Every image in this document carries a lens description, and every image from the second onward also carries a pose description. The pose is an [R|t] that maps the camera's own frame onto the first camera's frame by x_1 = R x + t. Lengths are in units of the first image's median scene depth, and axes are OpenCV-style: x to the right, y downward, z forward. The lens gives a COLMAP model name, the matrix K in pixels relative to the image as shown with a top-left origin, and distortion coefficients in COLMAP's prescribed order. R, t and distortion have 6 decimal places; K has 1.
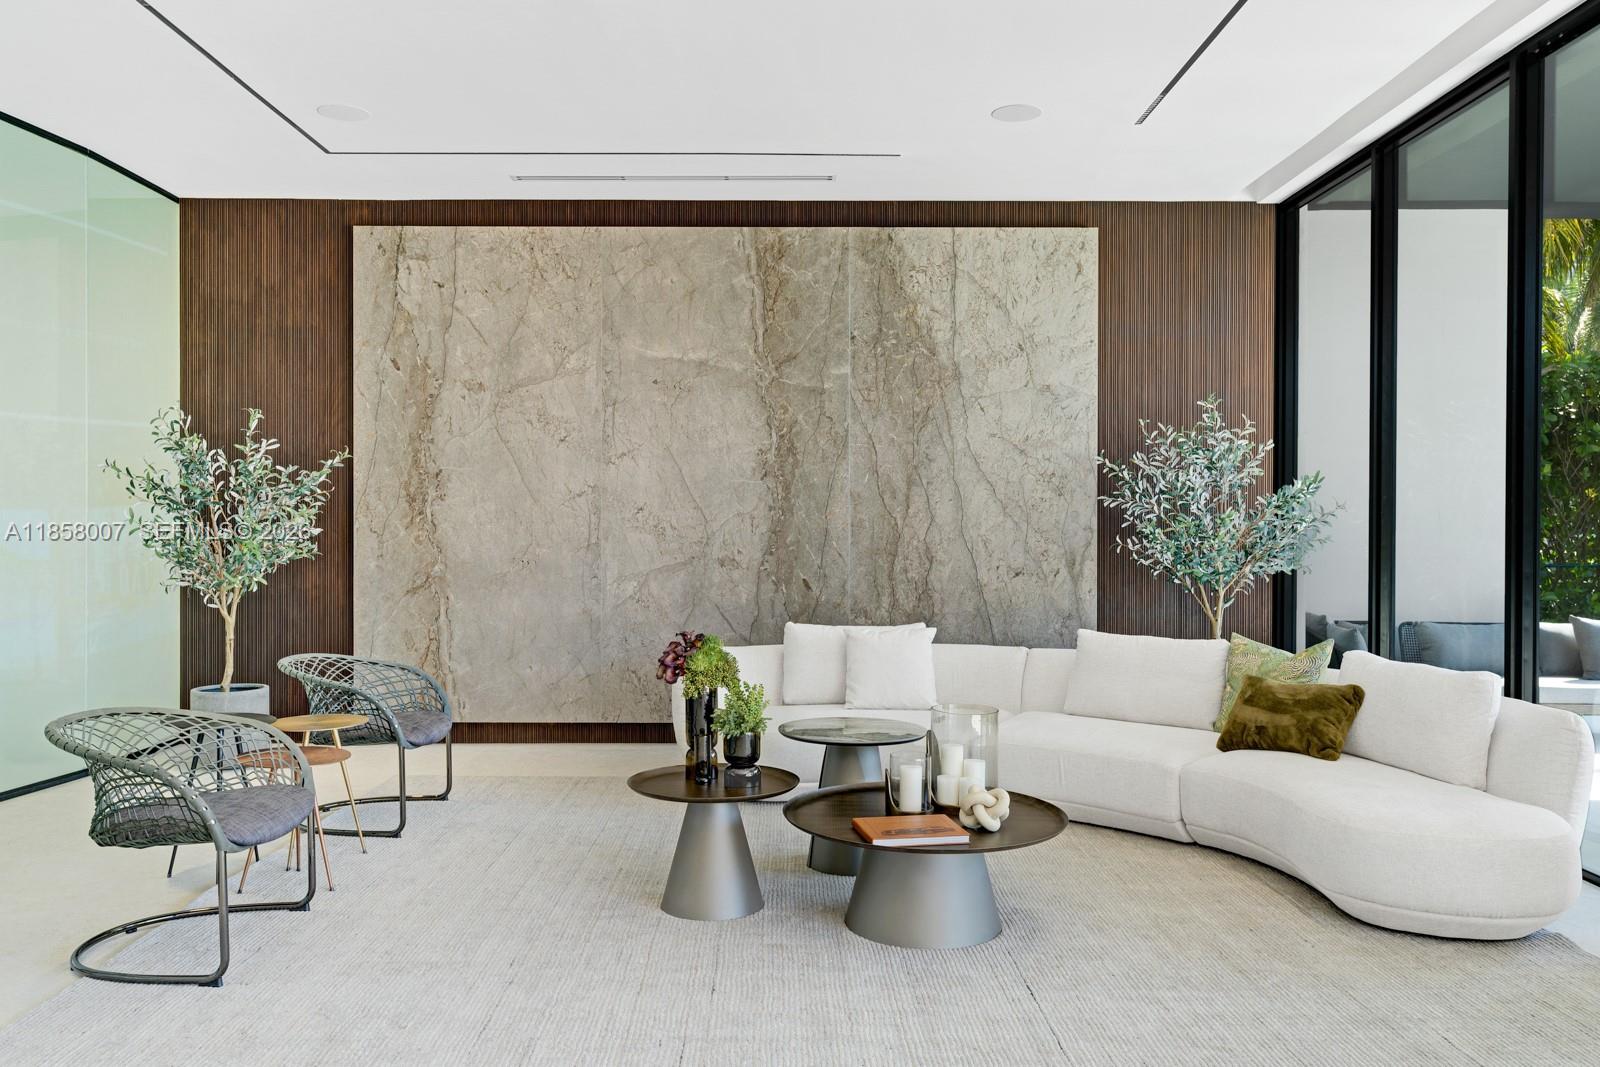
lens RADIAL K [[1167.8, 0, 794.0], [0, 1167.8, 526.1], [0, 0, 1]] dist [-0.002836, -0.002834]
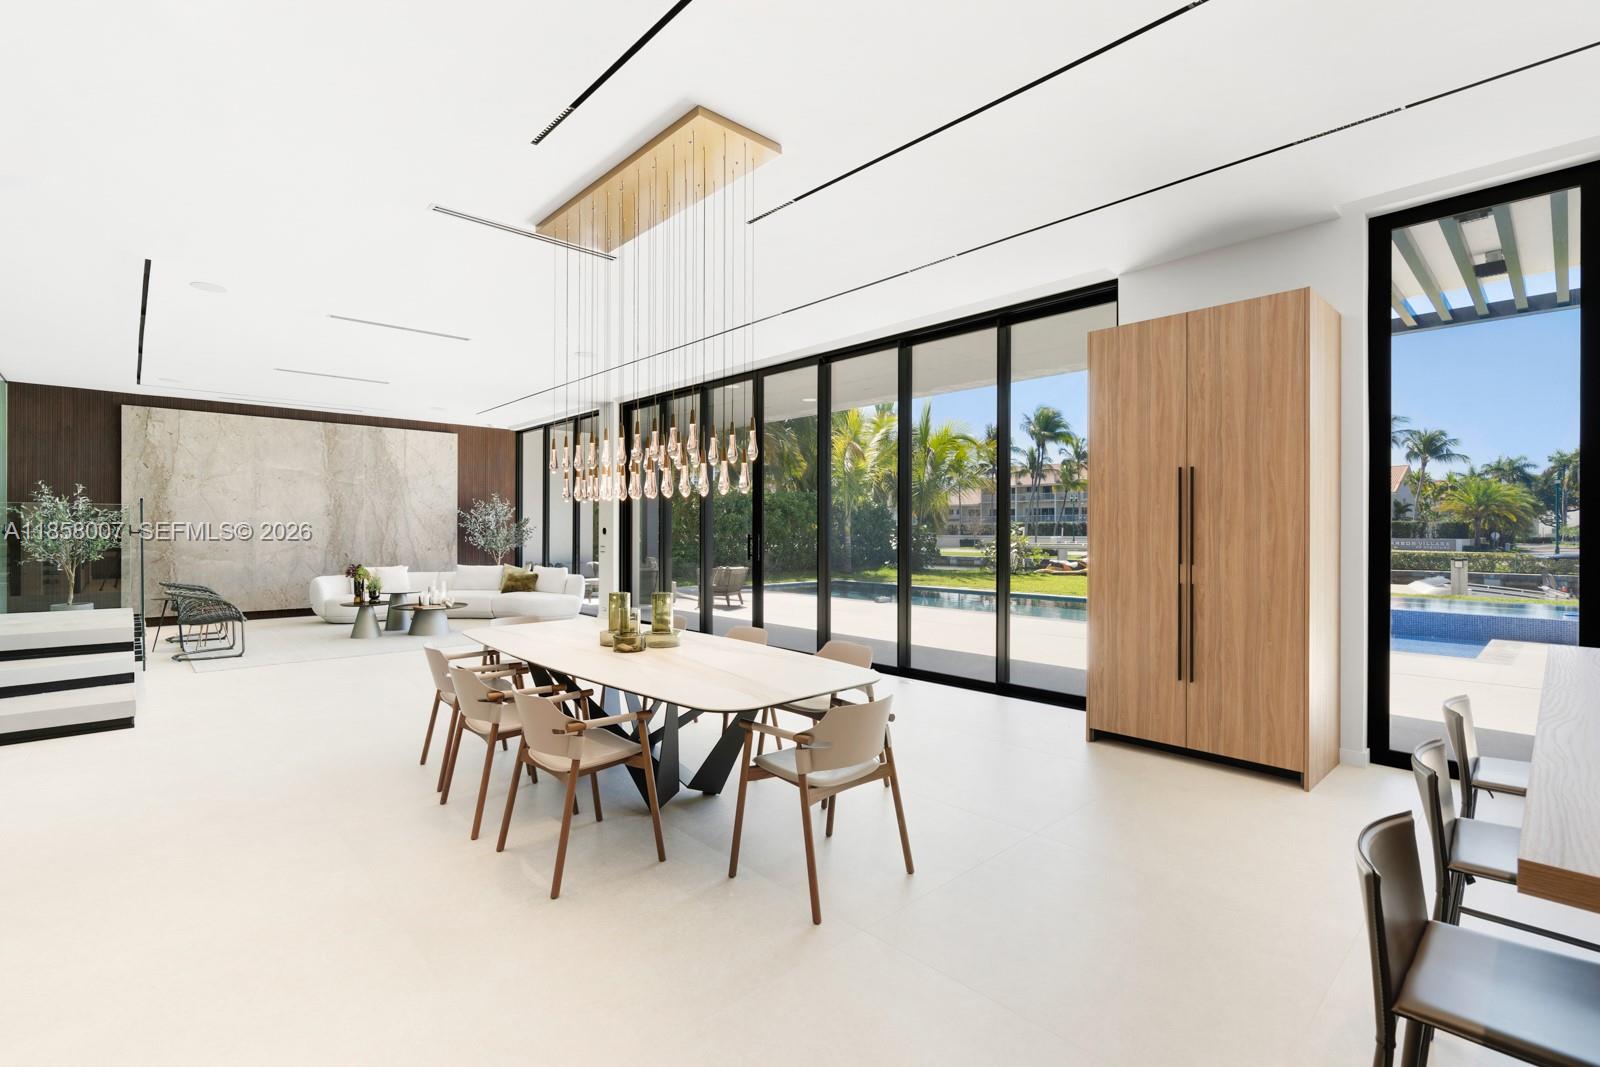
lens RADIAL K [[728.2, 0, 799.4], [0, 728.2, 526.8], [0, 0, 1]] dist [-0.005243, 0.000052]
pose [[0.719220, 0.001119, 0.694782, -0.409586], [0.002438, 0.999988, -0.004135, -0.005910], [-0.694778, 0.004668, 0.719209, -0.965149]]
